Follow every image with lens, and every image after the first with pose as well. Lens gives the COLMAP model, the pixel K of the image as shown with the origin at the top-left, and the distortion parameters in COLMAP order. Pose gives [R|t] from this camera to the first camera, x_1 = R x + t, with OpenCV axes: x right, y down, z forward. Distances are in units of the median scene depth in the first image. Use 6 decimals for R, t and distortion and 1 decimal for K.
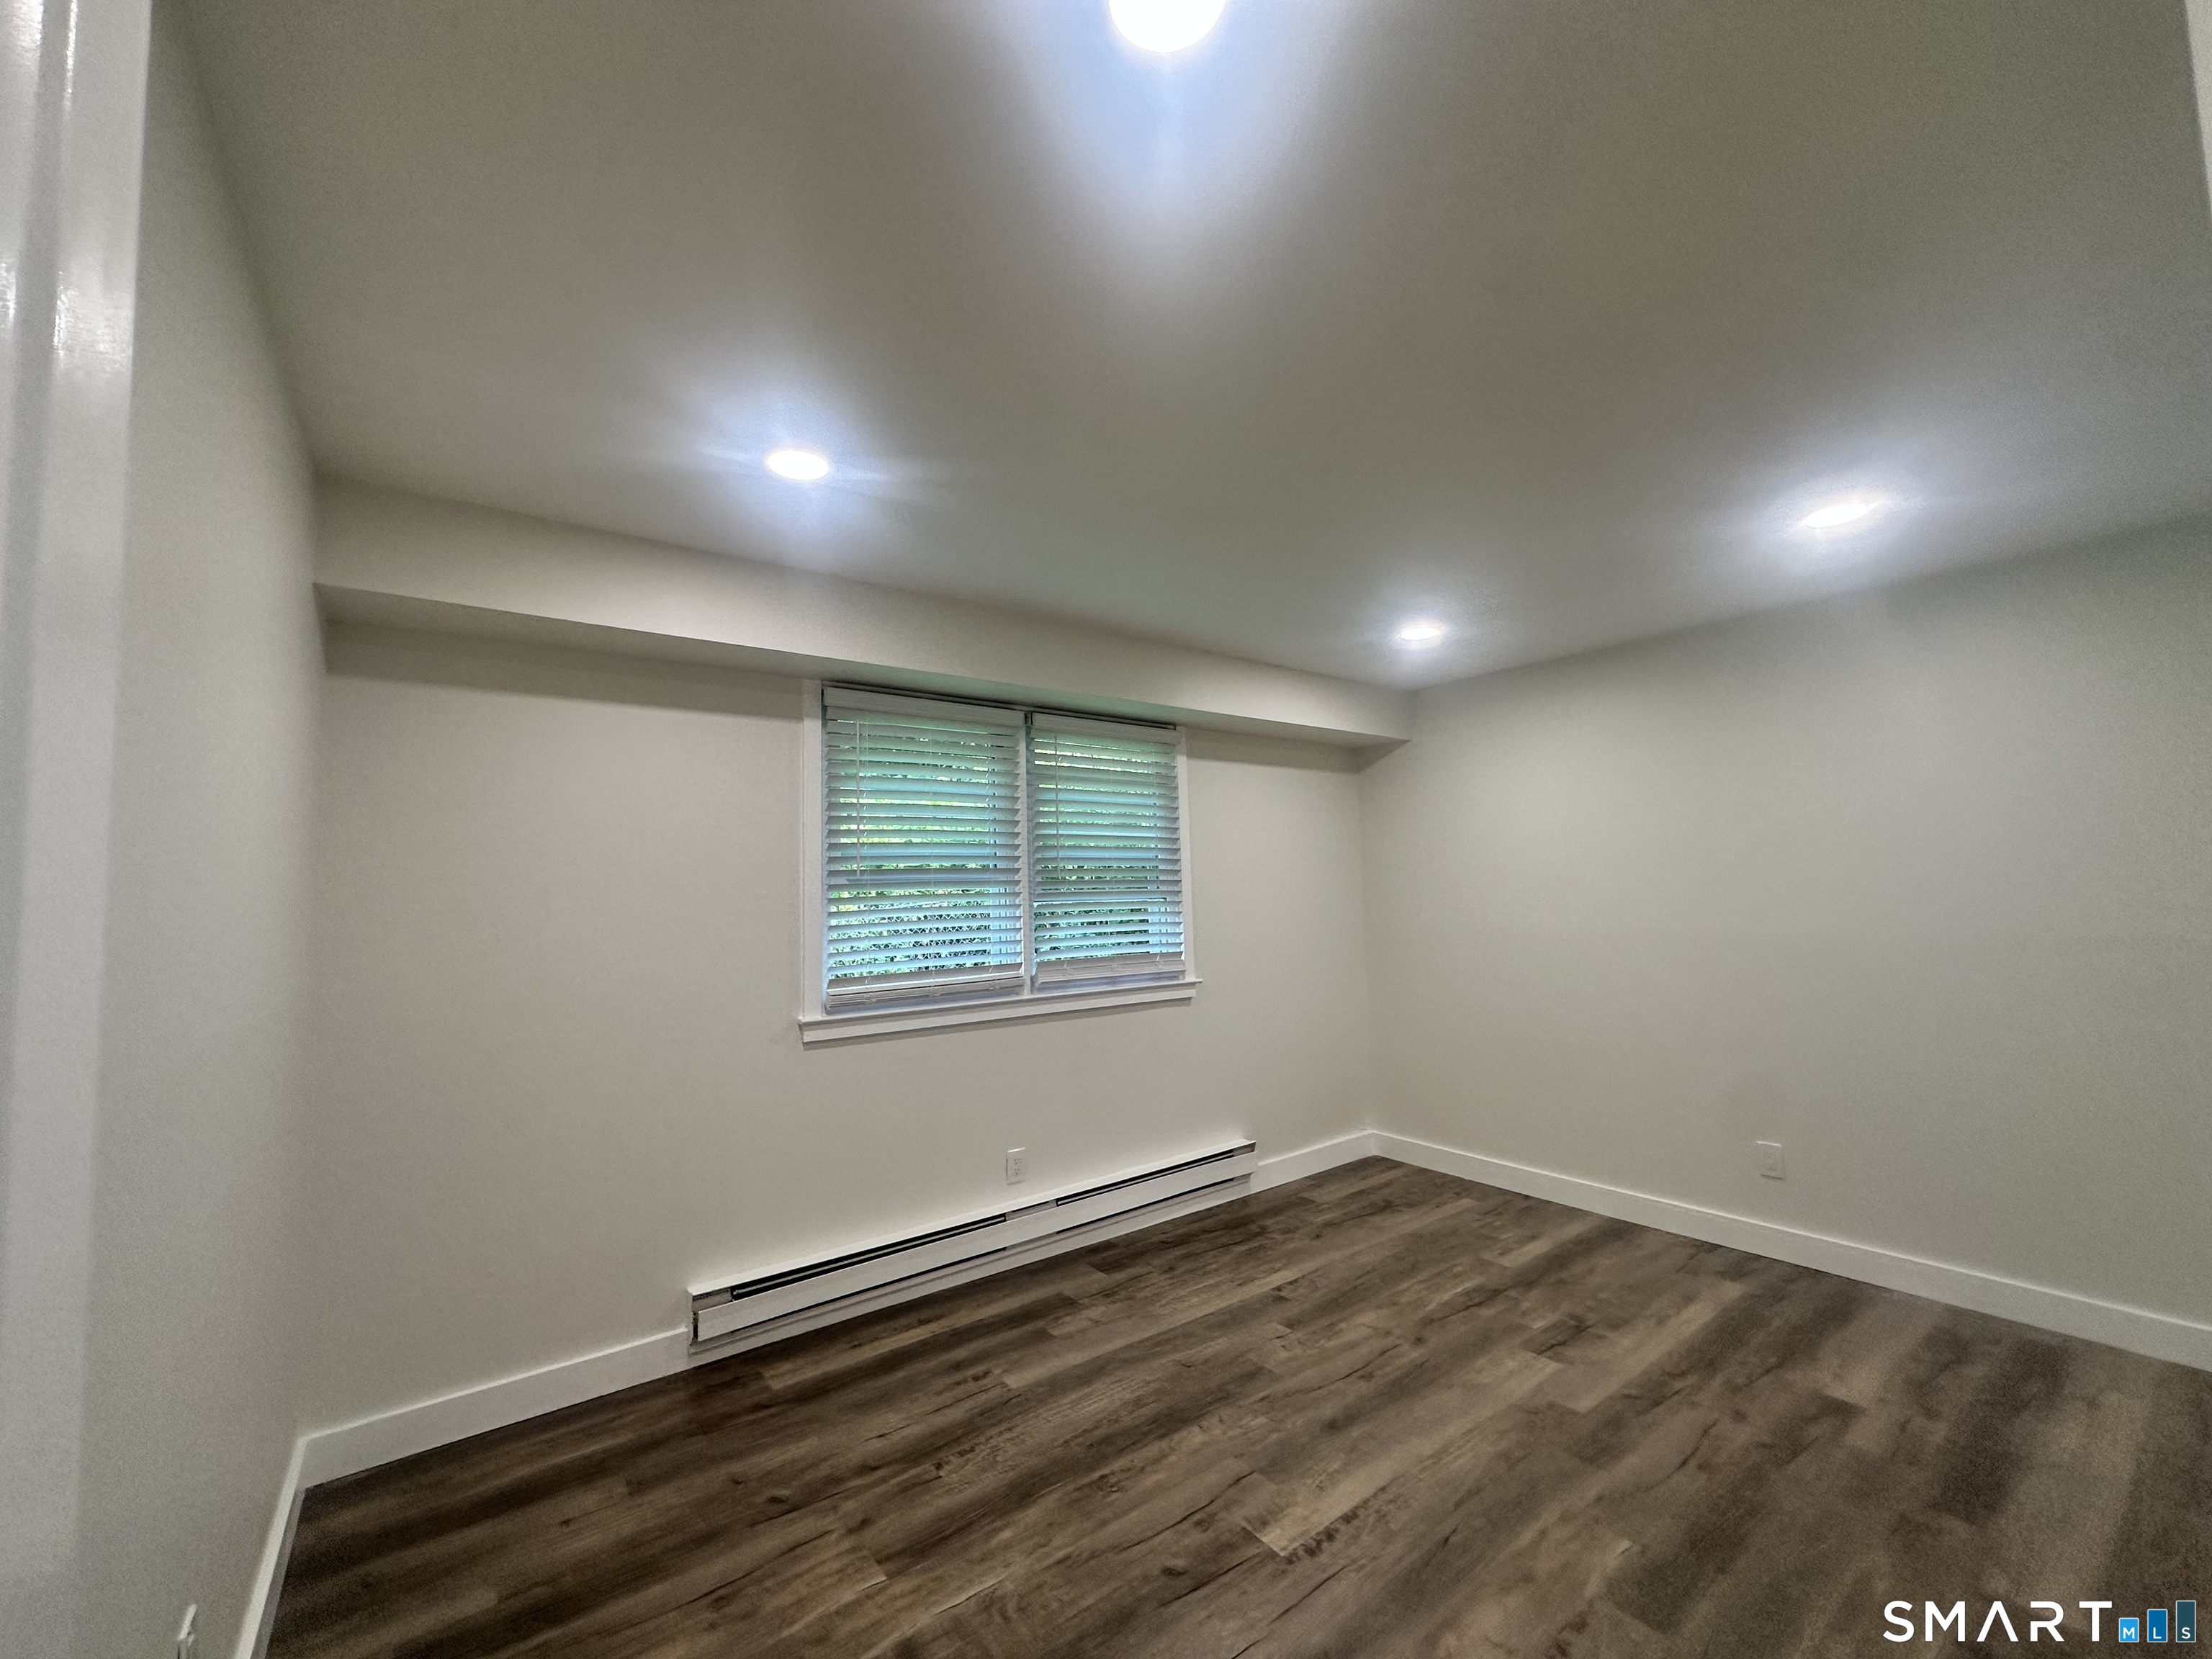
lens RADIAL K [[882.1, 0, 1098.5], [0, 882.1, 834.0], [0, 0, 1]] dist [-0.006862, 0.002013]
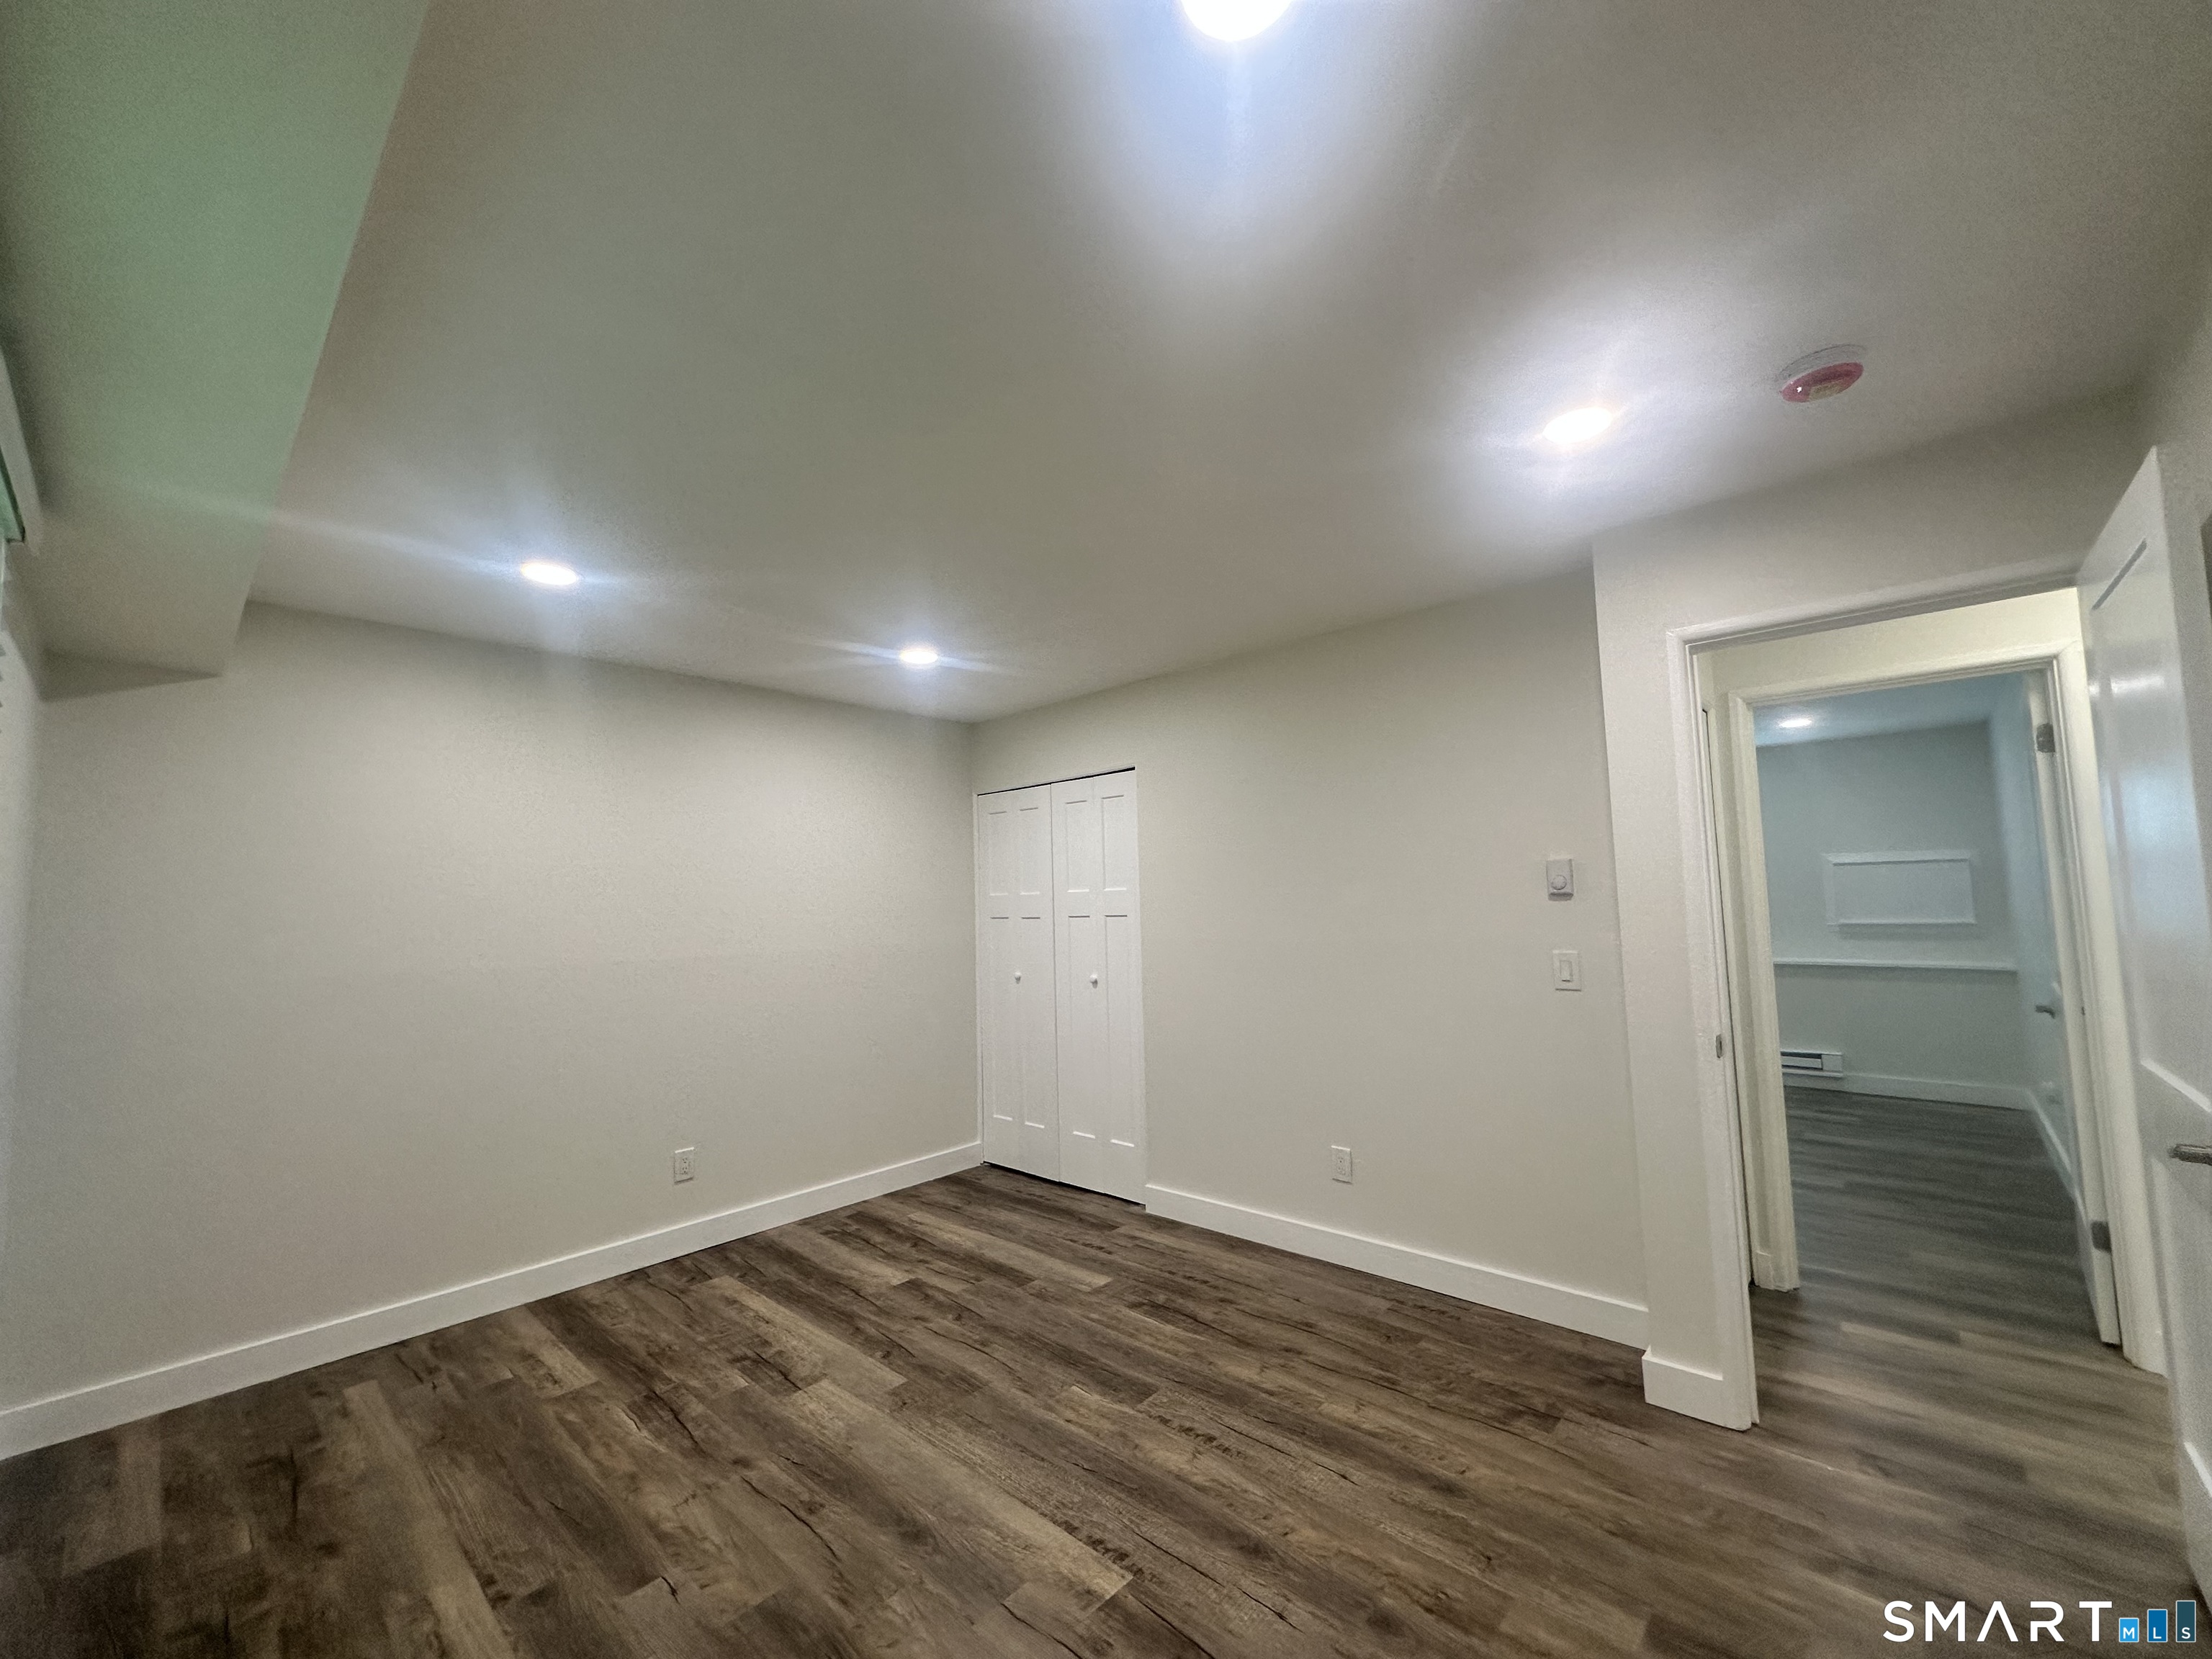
lens RADIAL K [[882.1, 0, 1105.0], [0, 882.1, 828.4], [0, 0, 1]] dist [-0.006862, 0.002013]
pose [[-0.193142, 0.112374, 0.974714, -0.646653], [-0.038162, 0.991808, -0.121906, 0.088584], [-0.980428, -0.060742, -0.187272, 0.980376]]
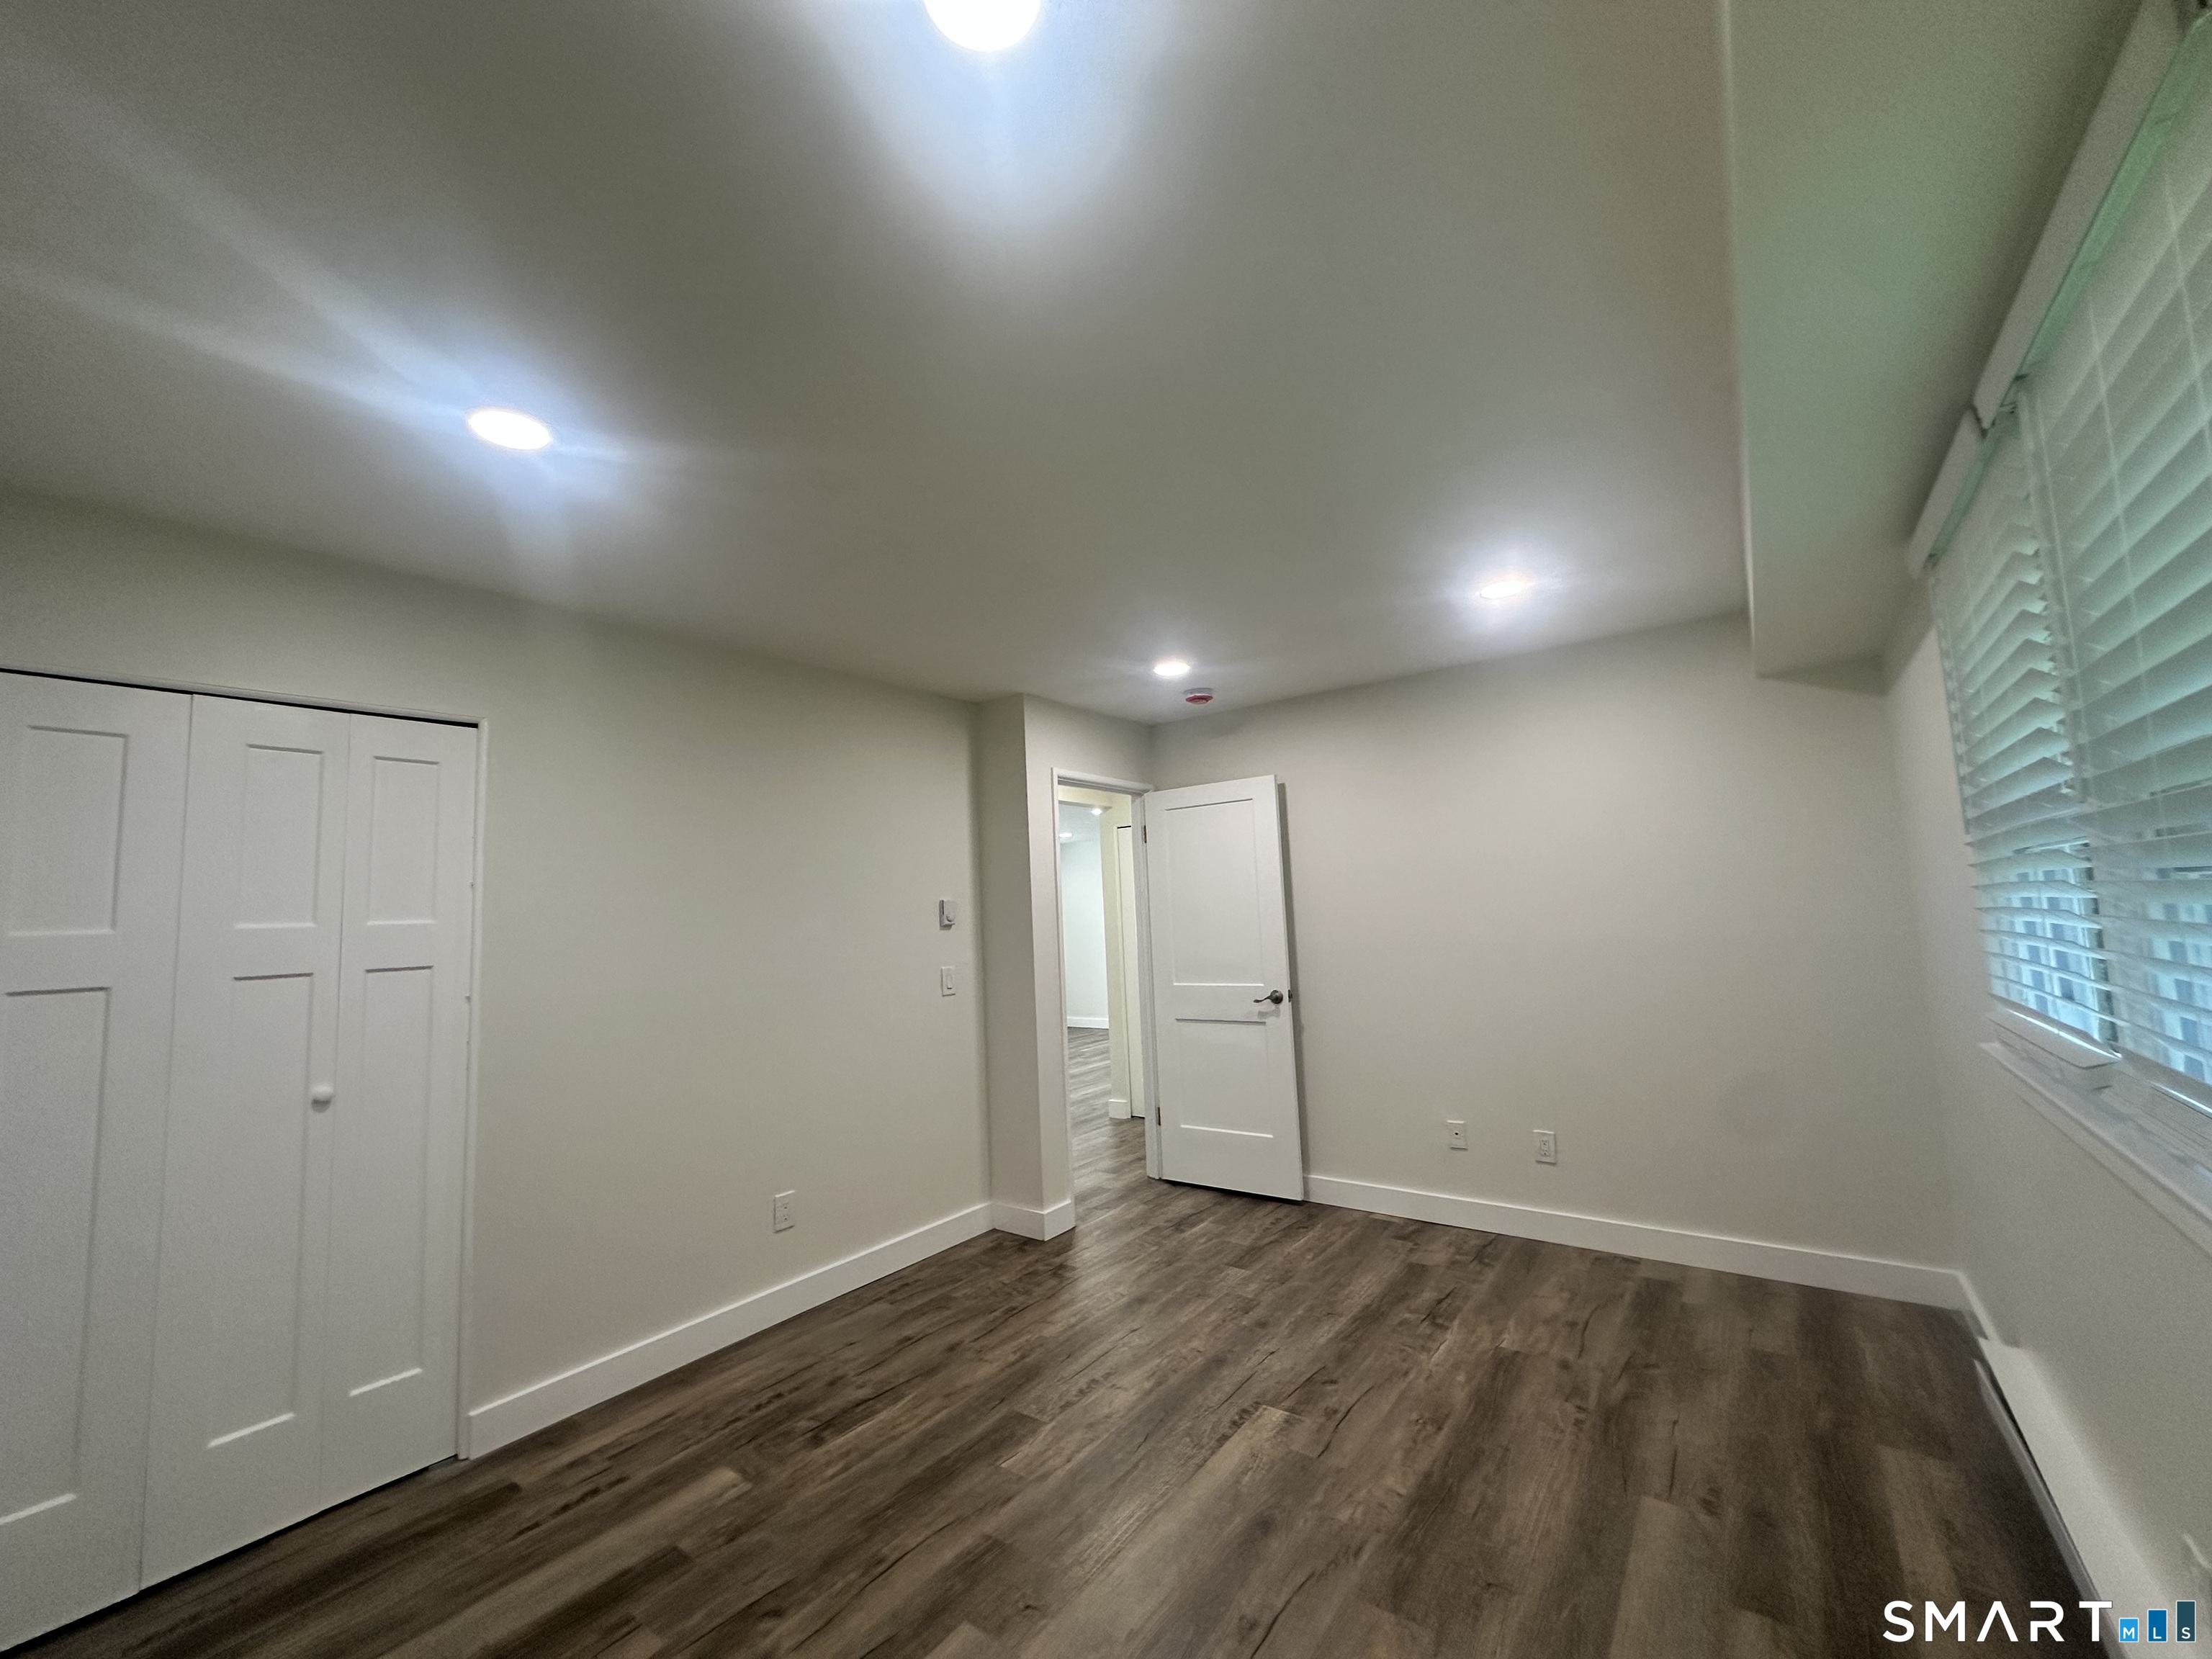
lens RADIAL K [[882.1, 0, 1113.2], [0, 882.1, 830.3], [0, 0, 1]] dist [-0.006862, 0.002013]
pose [[-0.952417, 0.037169, -0.302523, 0.616960], [0.087934, 0.983841, -0.155962, 0.119779], [0.291837, -0.175143, -0.940296, 1.811187]]
